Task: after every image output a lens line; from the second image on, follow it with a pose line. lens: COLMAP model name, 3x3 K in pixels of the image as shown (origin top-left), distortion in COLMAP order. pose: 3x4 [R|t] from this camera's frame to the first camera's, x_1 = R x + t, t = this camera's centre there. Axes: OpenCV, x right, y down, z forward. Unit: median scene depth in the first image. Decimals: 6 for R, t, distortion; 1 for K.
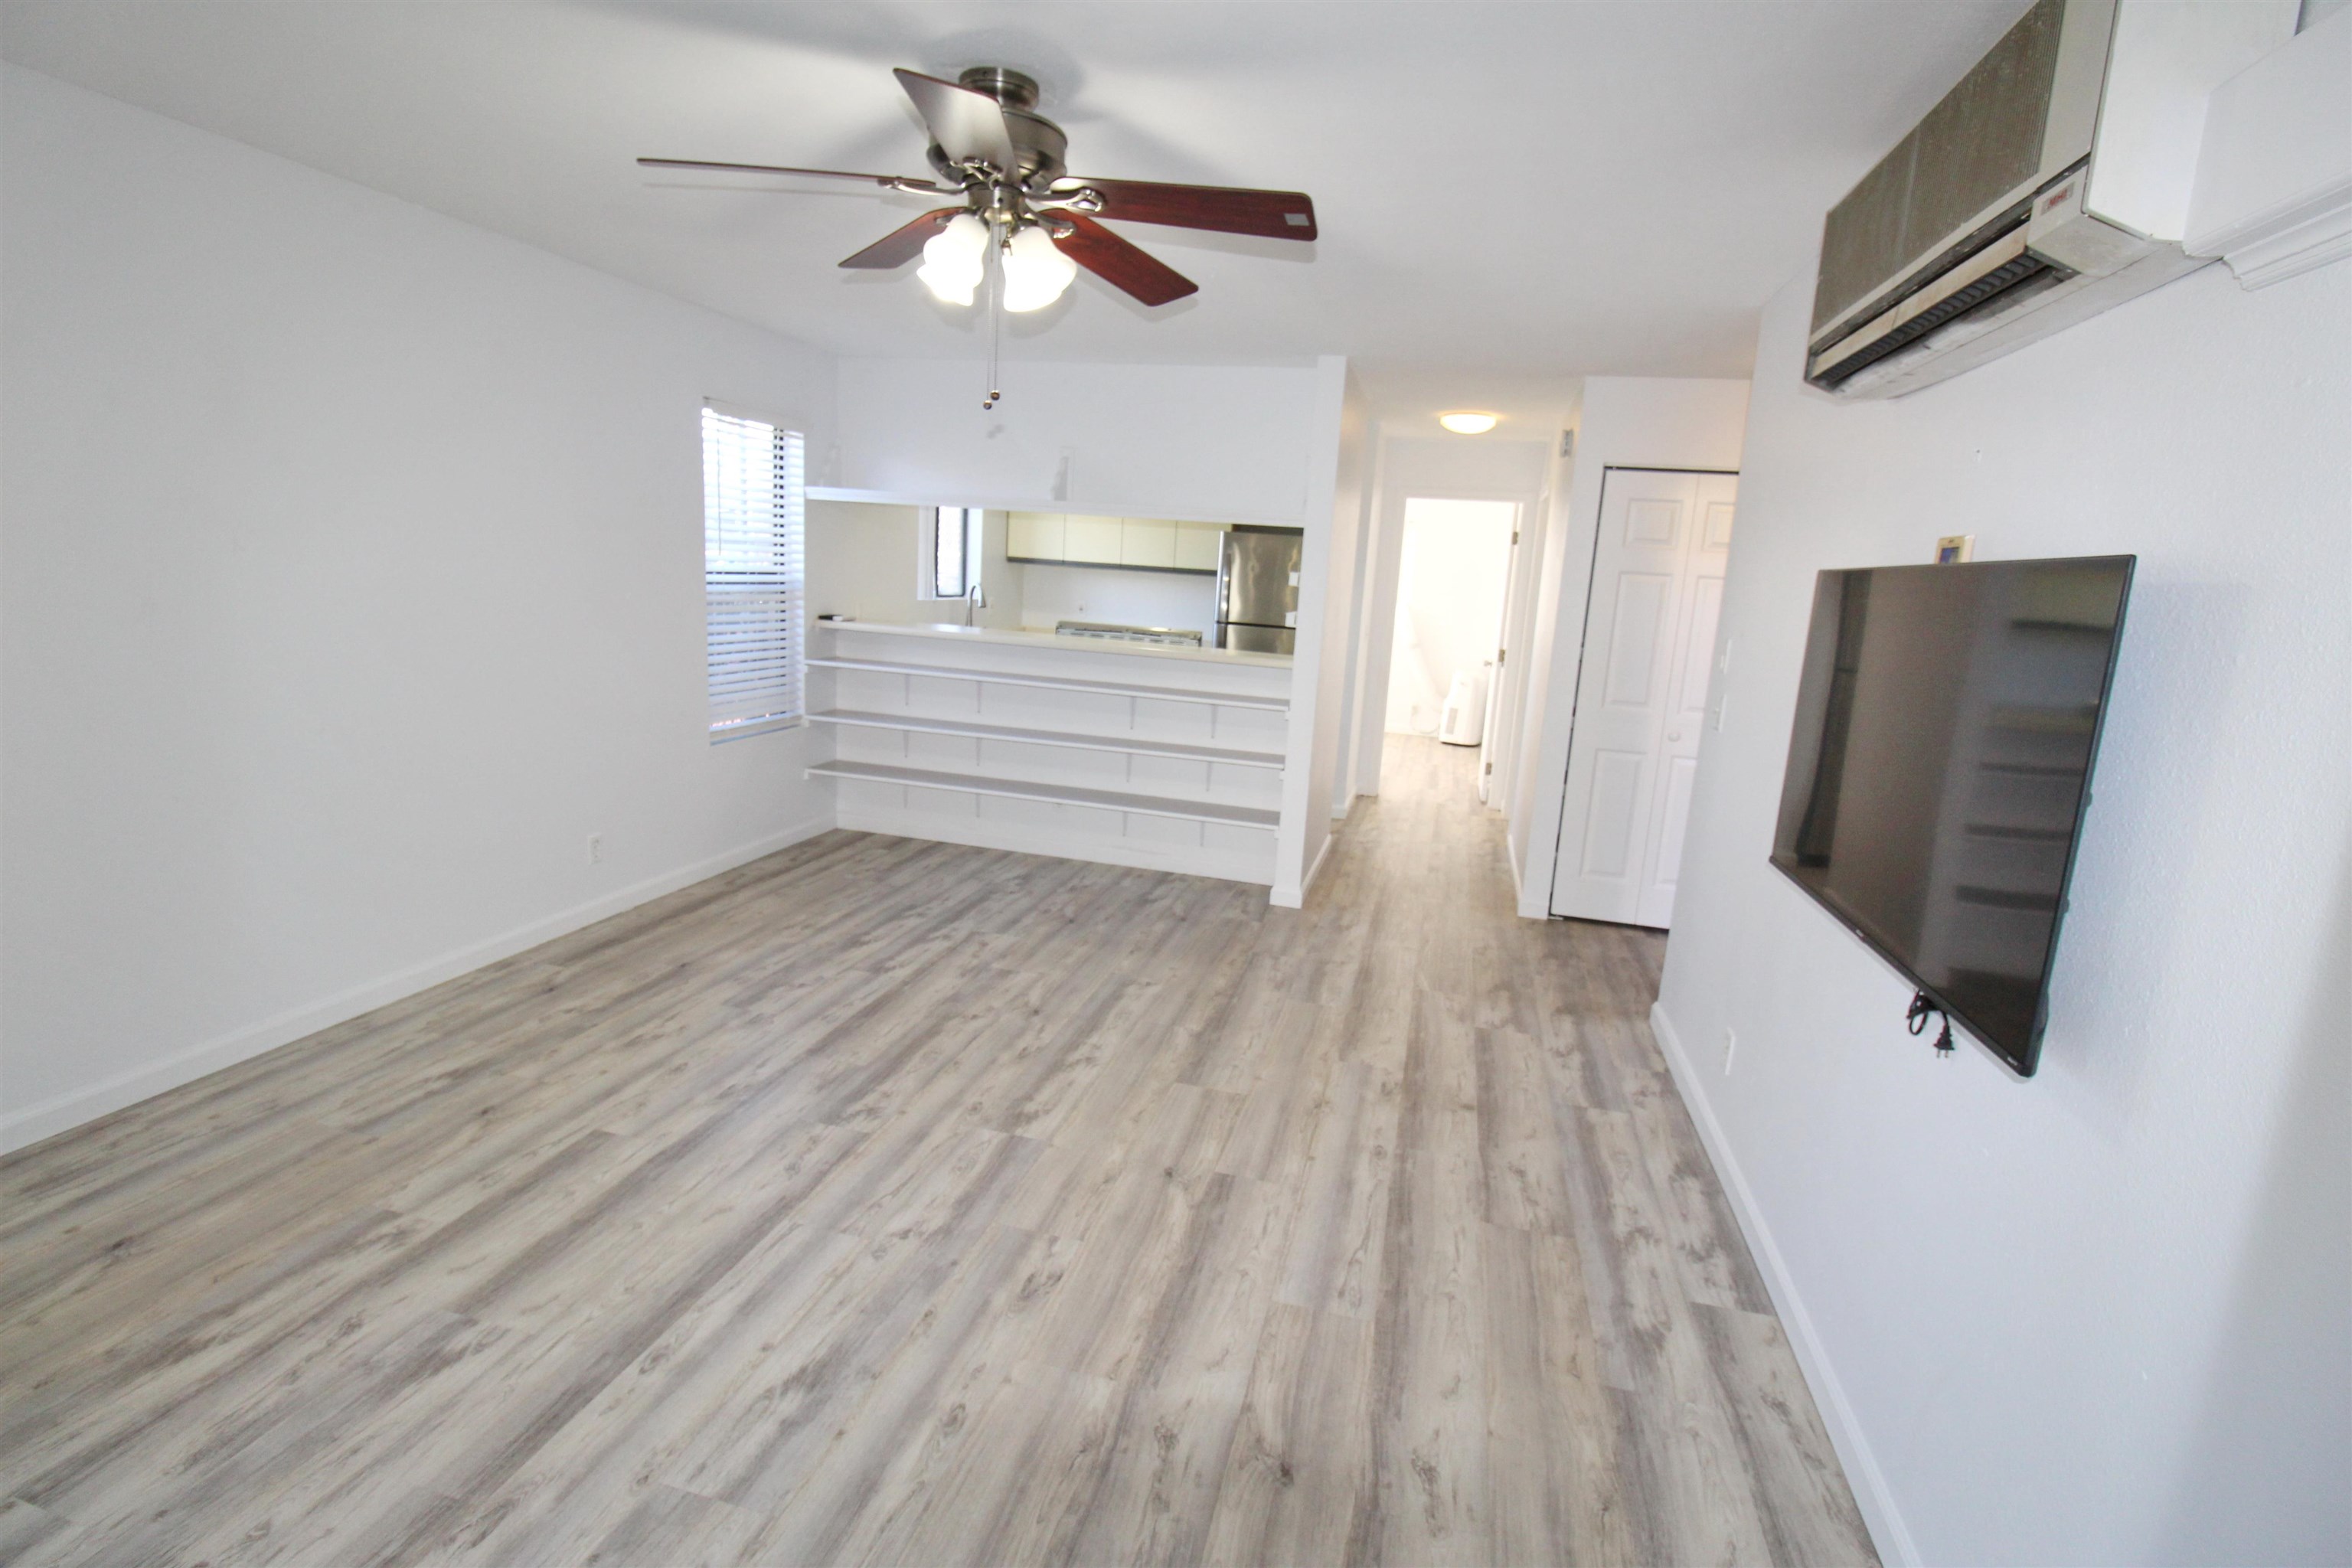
lens RADIAL K [[1093.2, 0, 1192.6], [0, 1093.2, 776.3], [0, 0, 1]] dist [-0.008640, -0.008194]
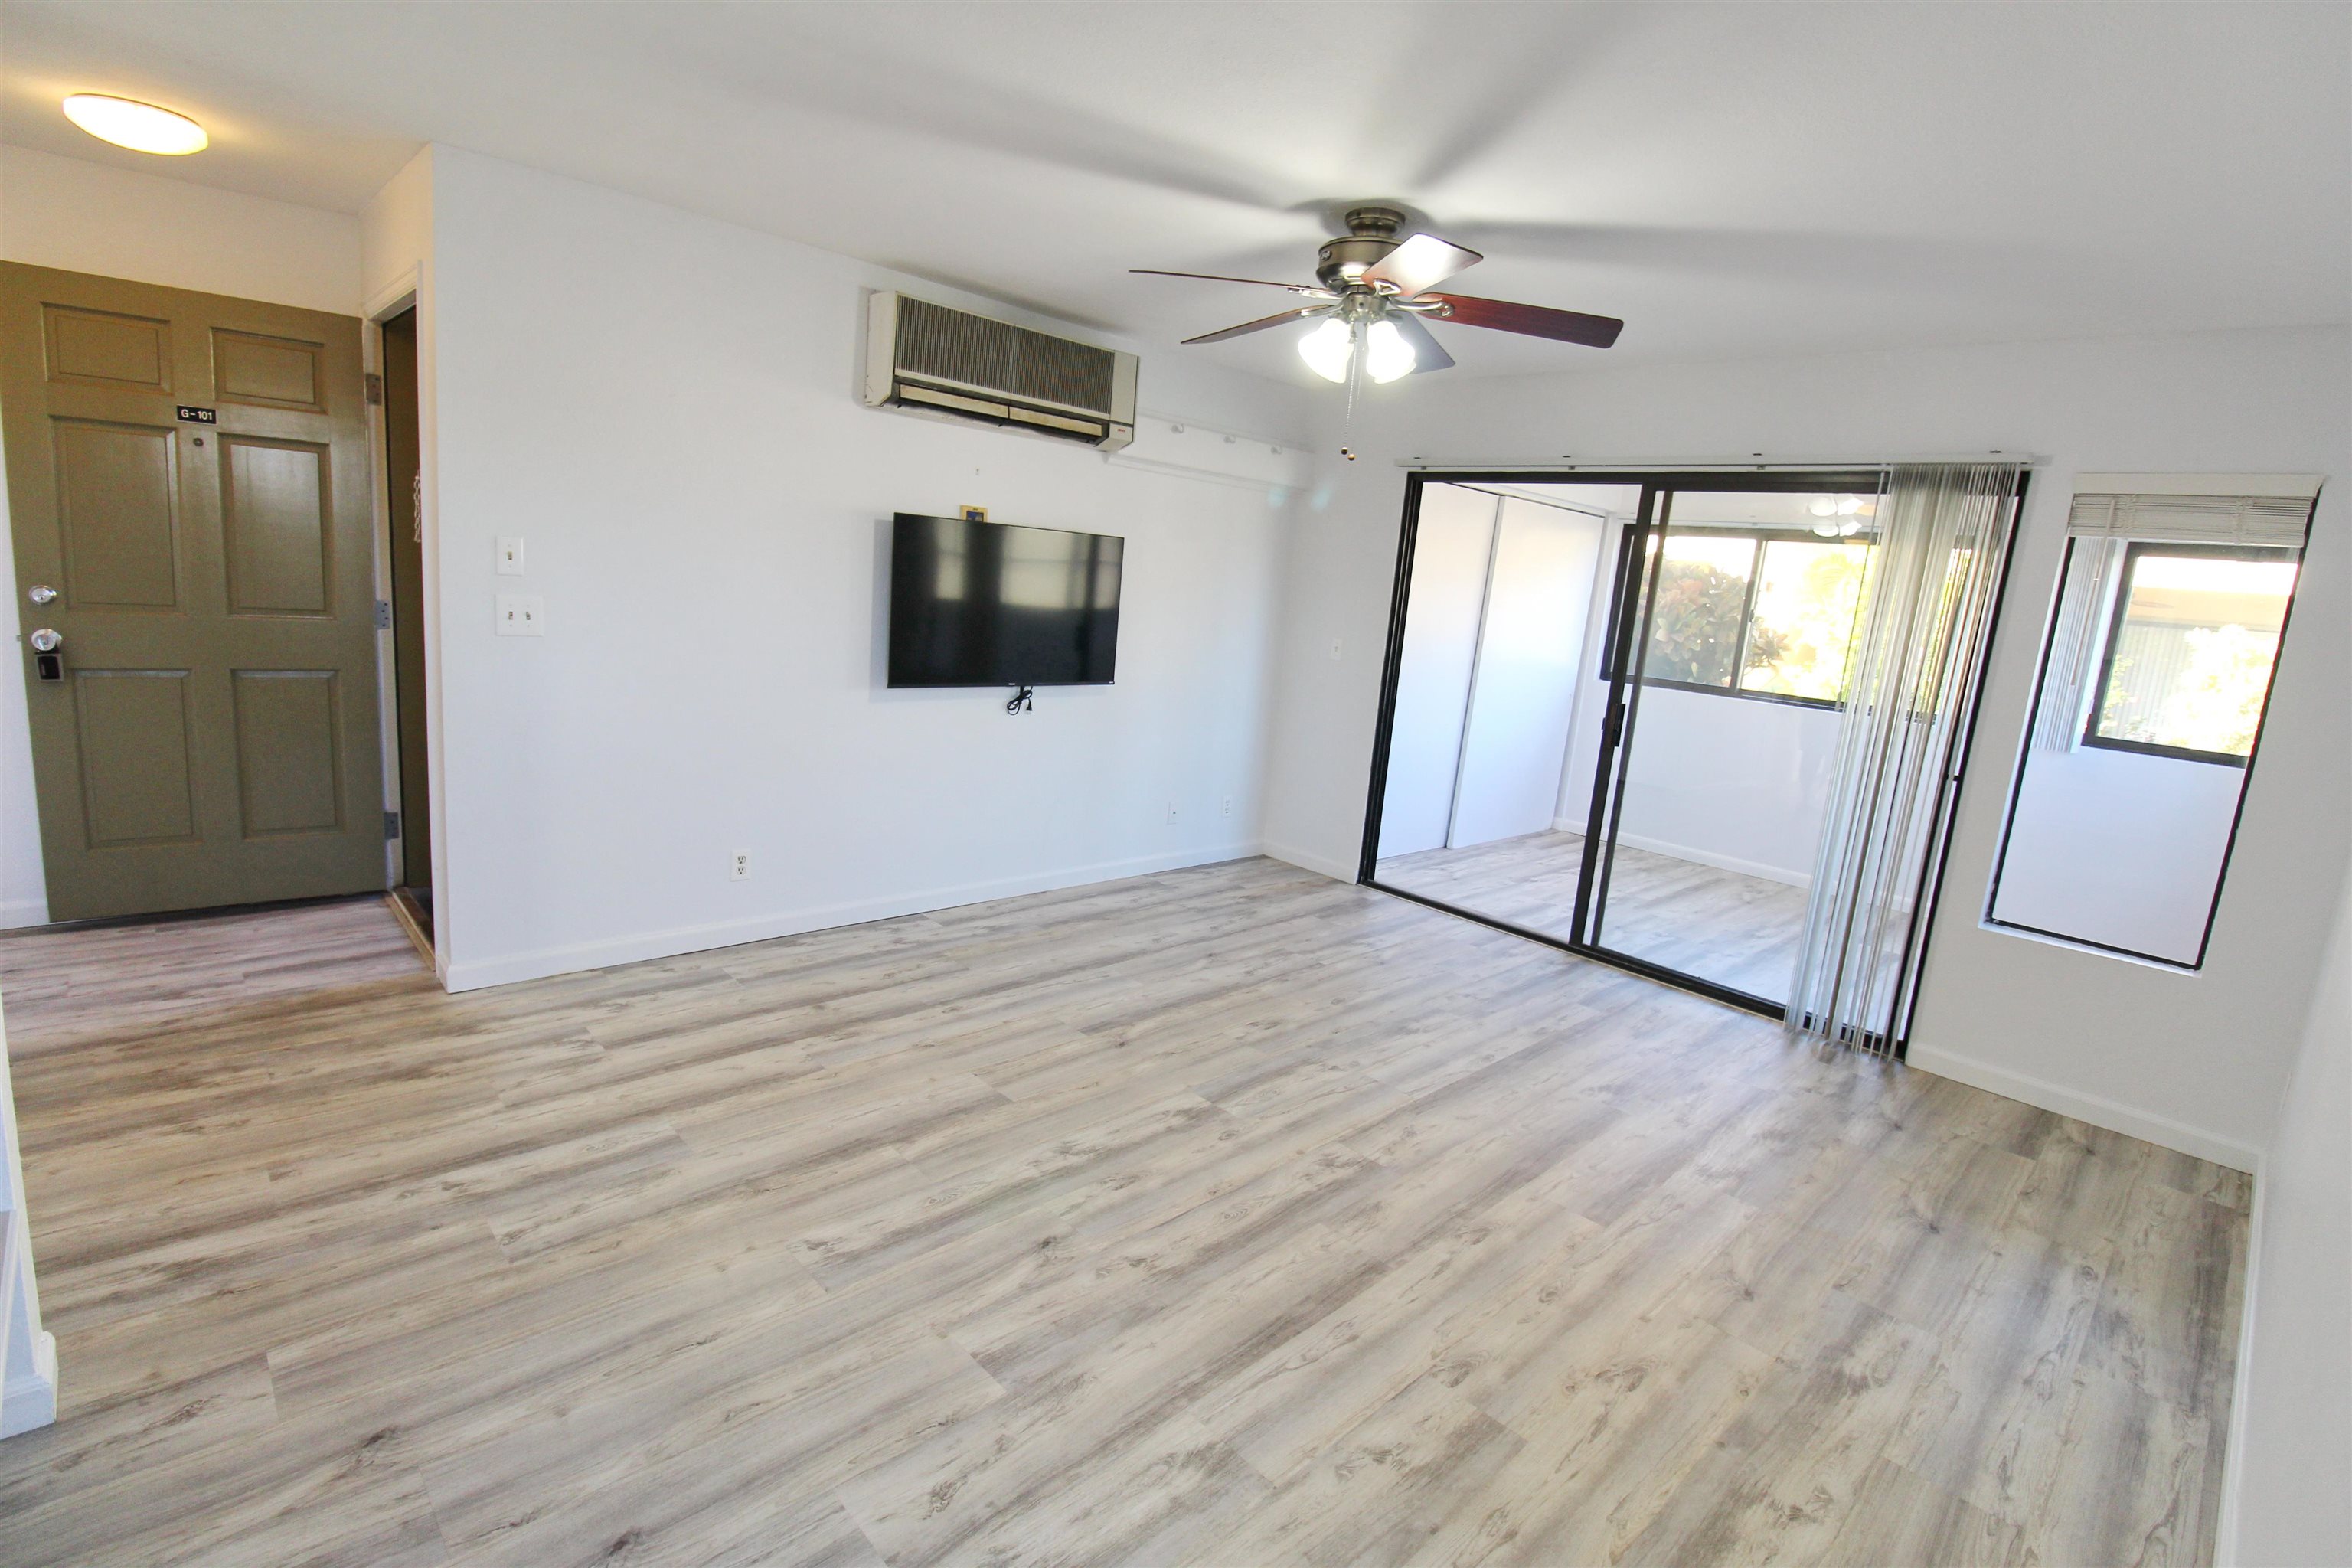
lens RADIAL K [[1093.2, 0, 1177.3], [0, 1093.2, 773.4], [0, 0, 1]] dist [-0.008640, -0.008194]
pose [[-0.832633, -0.233825, 0.502043, -0.561180], [-0.039708, 0.929374, 0.366997, -0.341318], [-0.552399, 0.285639, -0.783113, 1.658600]]
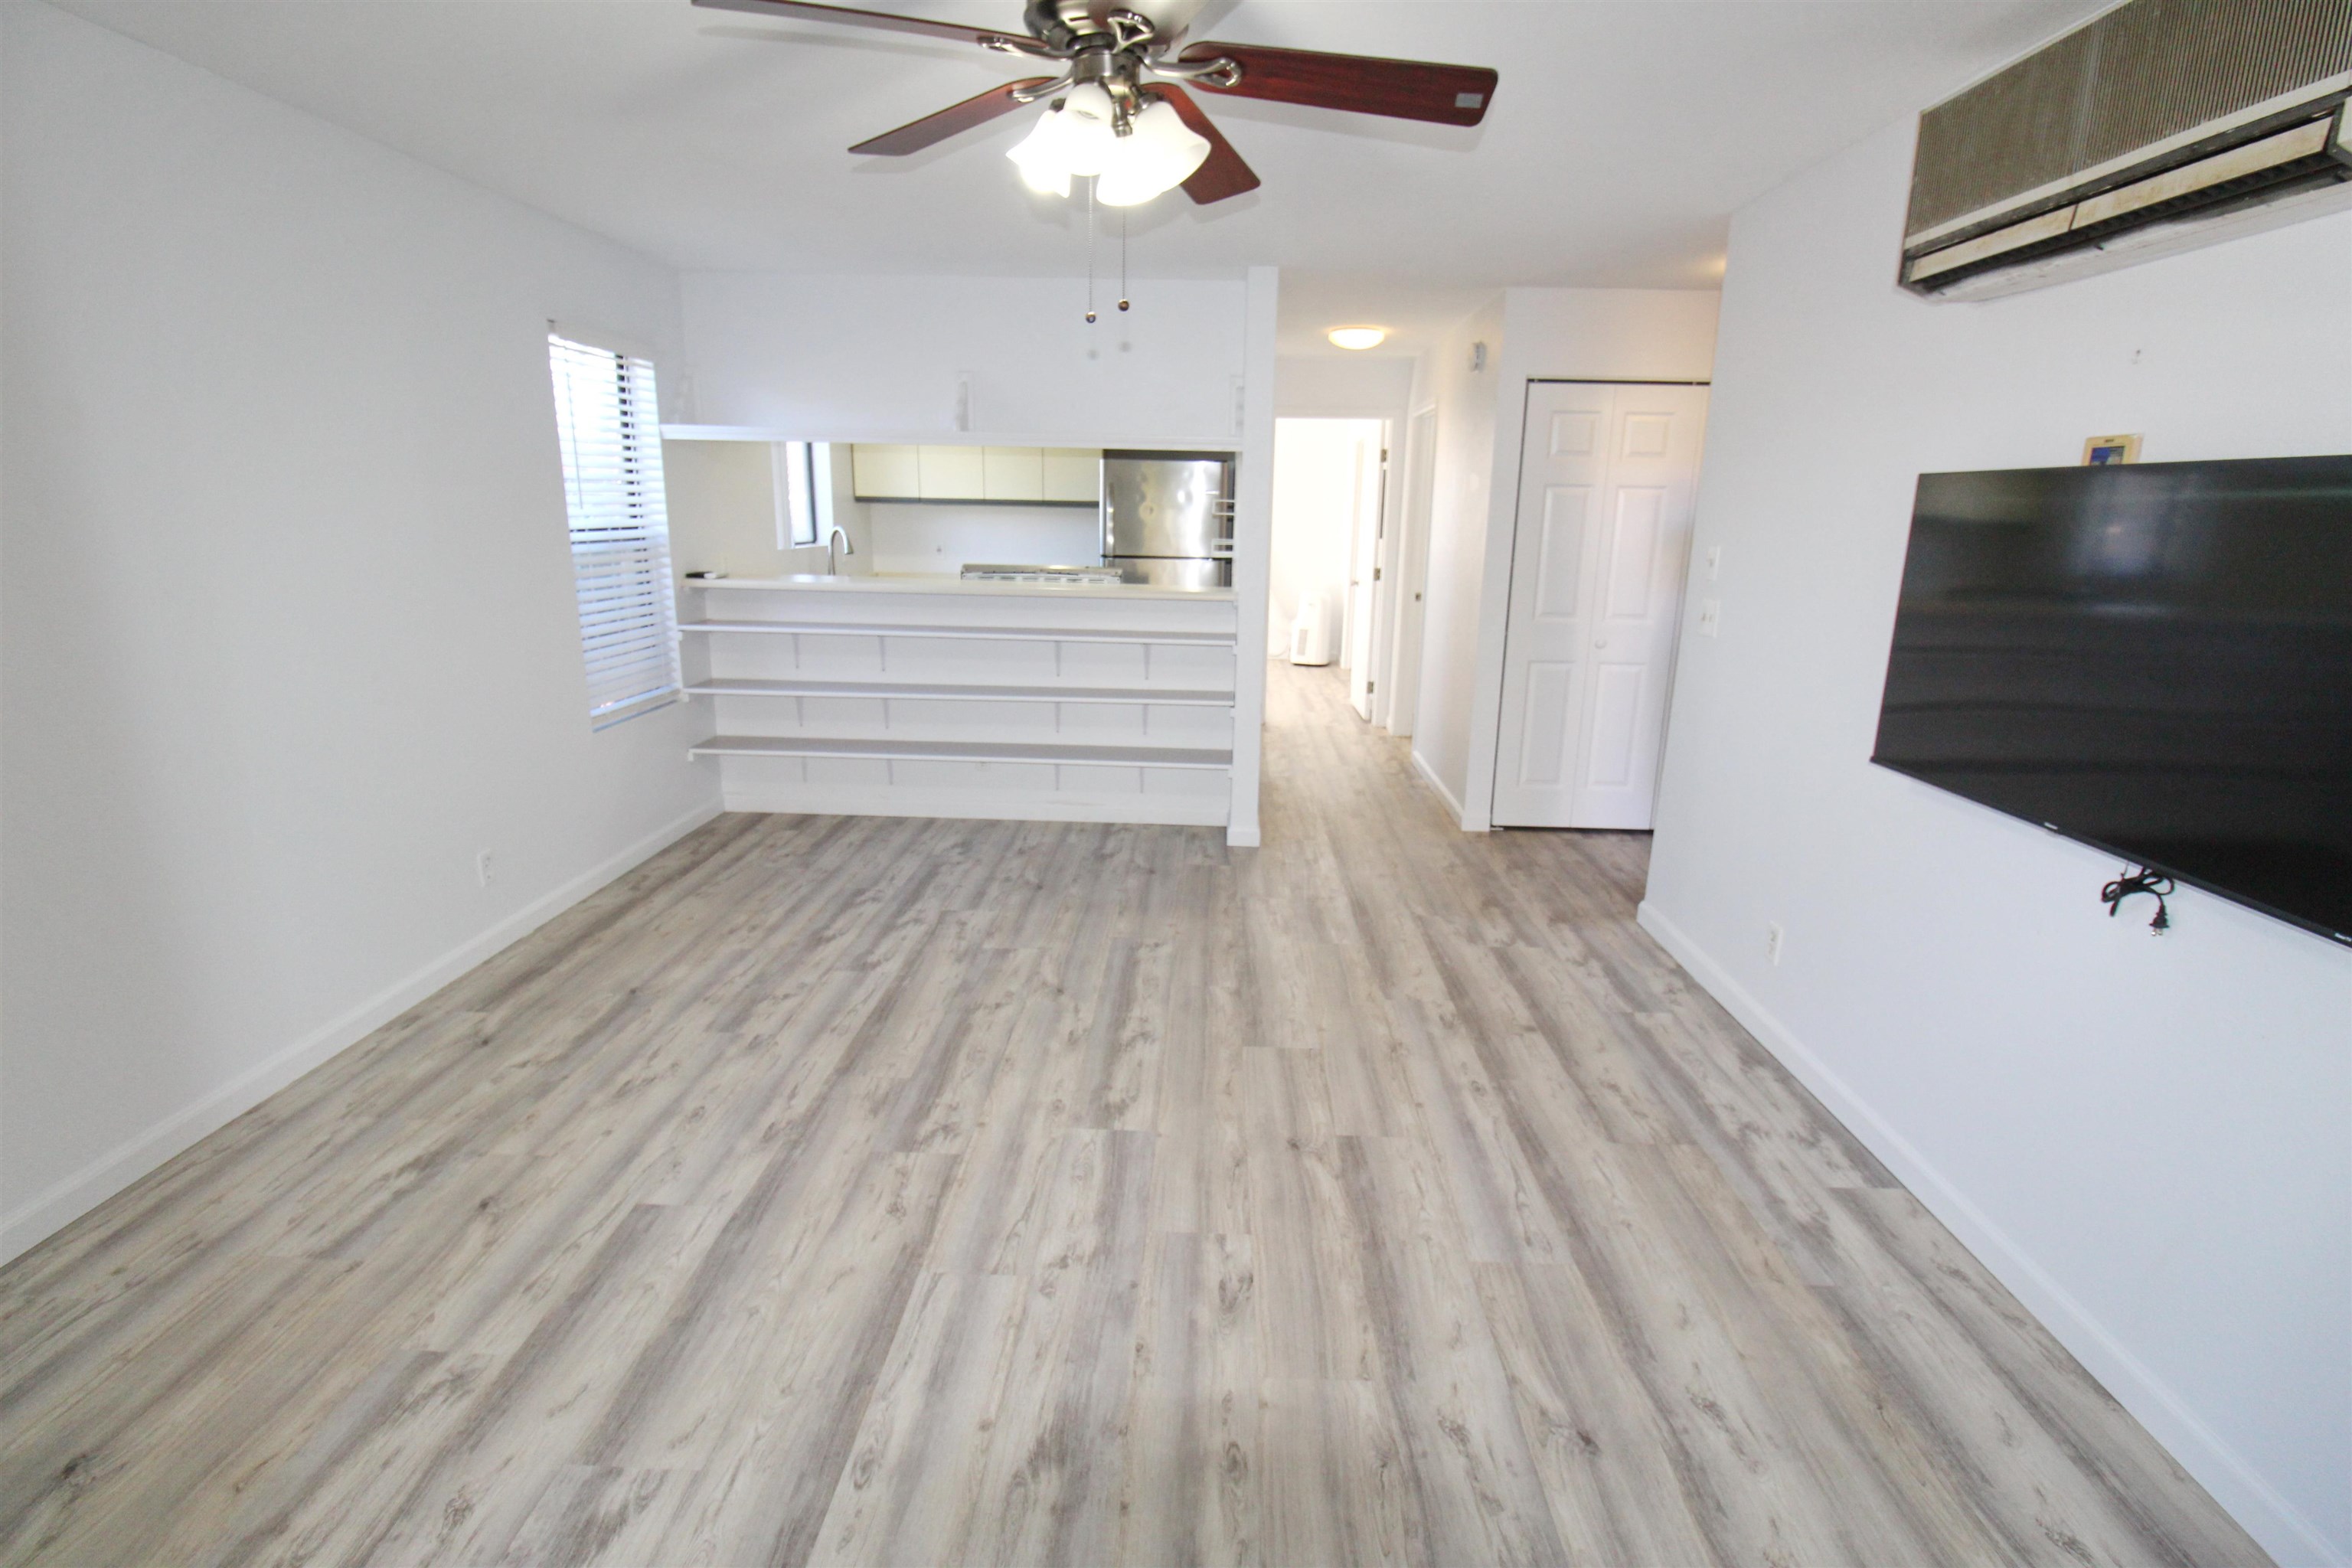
lens RADIAL K [[1093.2, 0, 1194.4], [0, 1093.2, 773.9], [0, 0, 1]] dist [-0.008640, -0.008194]
pose [[0.975984, -0.094233, 0.196409, -0.235394], [0.081911, 0.994181, 0.069957, -0.027454], [-0.201858, -0.052189, 0.978023, 0.094678]]
